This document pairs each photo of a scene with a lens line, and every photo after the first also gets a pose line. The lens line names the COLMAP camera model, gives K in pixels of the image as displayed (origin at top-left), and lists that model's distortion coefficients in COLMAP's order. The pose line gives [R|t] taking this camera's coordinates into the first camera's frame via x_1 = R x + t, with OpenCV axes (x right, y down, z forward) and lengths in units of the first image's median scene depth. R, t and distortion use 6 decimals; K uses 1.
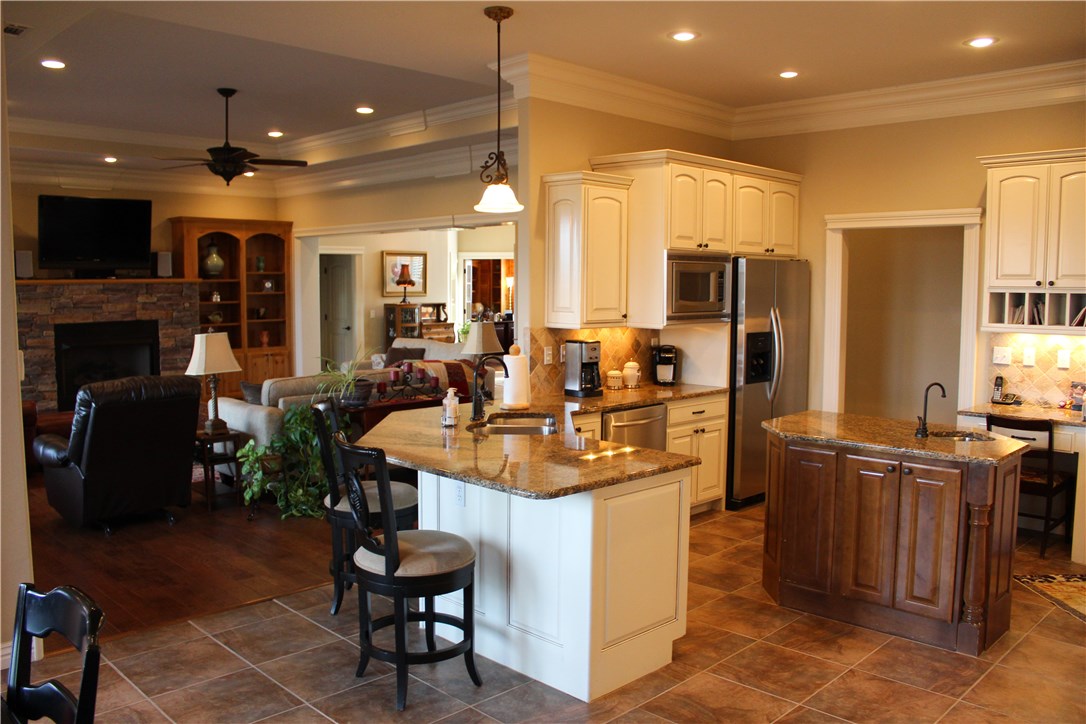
lens RADIAL K [[894.9, 0, 539.9], [0, 894.9, 363.7], [0, 0, 1]] dist [-0.098916, 0.014010]
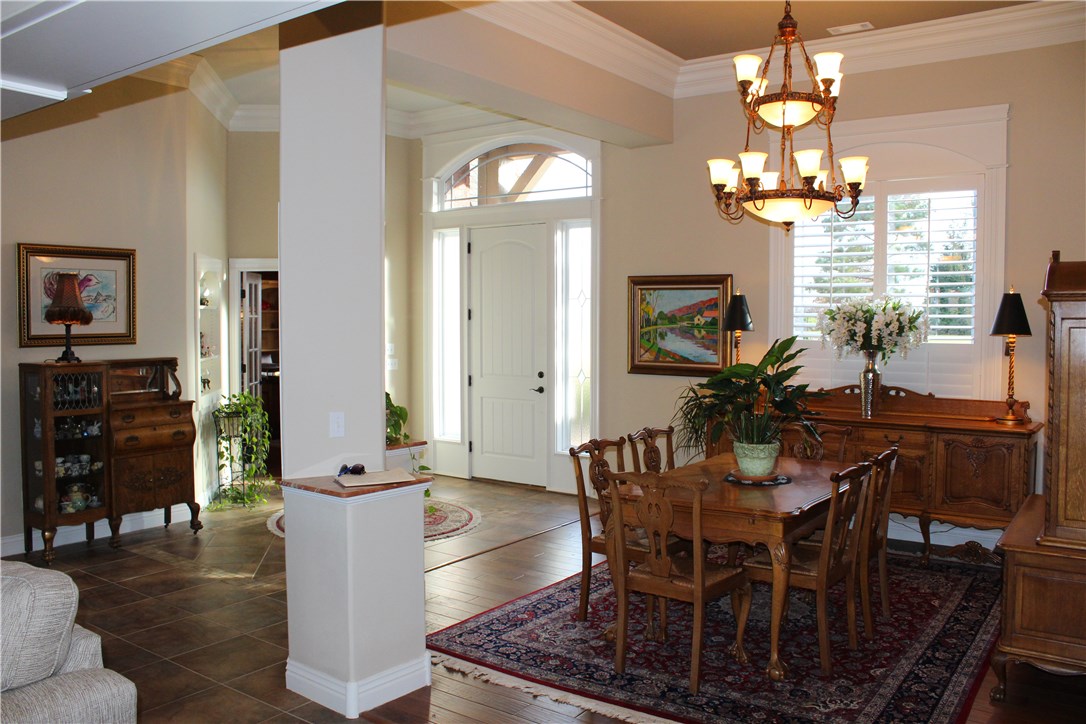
lens RADIAL K [[894.9, 0, 544.3], [0, 894.9, 360.1], [0, 0, 1]] dist [-0.098916, 0.014010]
pose [[0.987748, -0.004956, 0.155979, 0.007147], [0.012032, 0.998939, -0.044453, -0.023186], [-0.155593, 0.045785, 0.986760, 0.268451]]
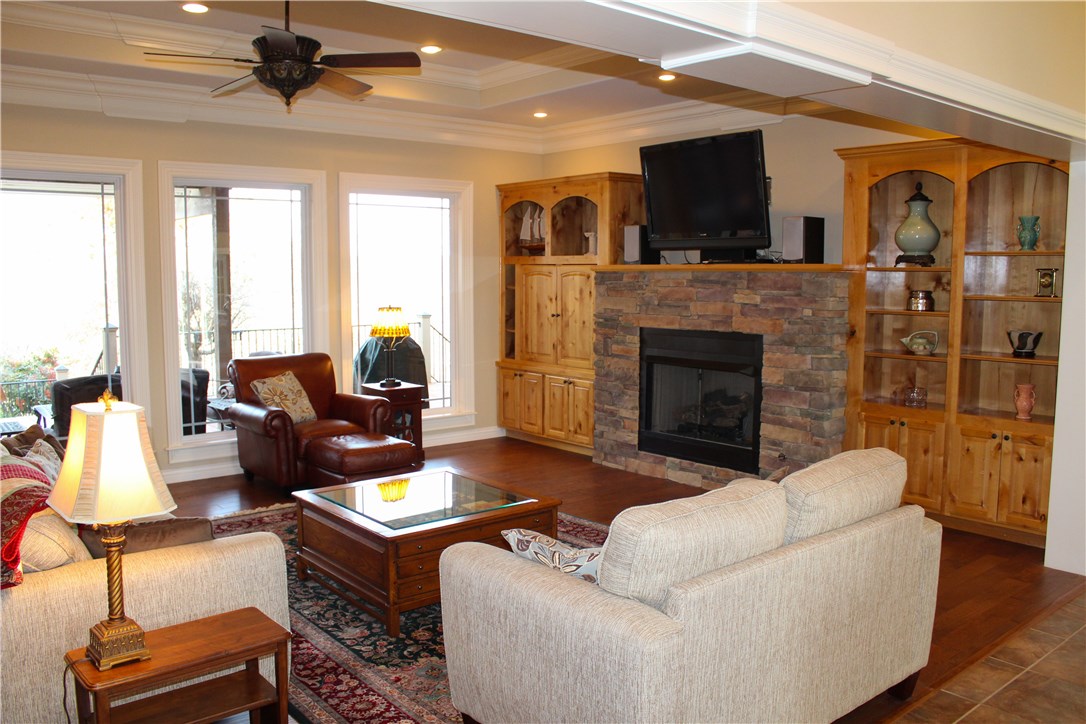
lens RADIAL K [[894.9, 0, 542.9], [0, 894.9, 362.3], [0, 0, 1]] dist [-0.098916, 0.014010]
pose [[-0.087349, 0.100871, -0.991058, 0.171691], [-0.092654, 0.989725, 0.108901, -0.088016], [0.991860, 0.101338, -0.077106, 0.966567]]
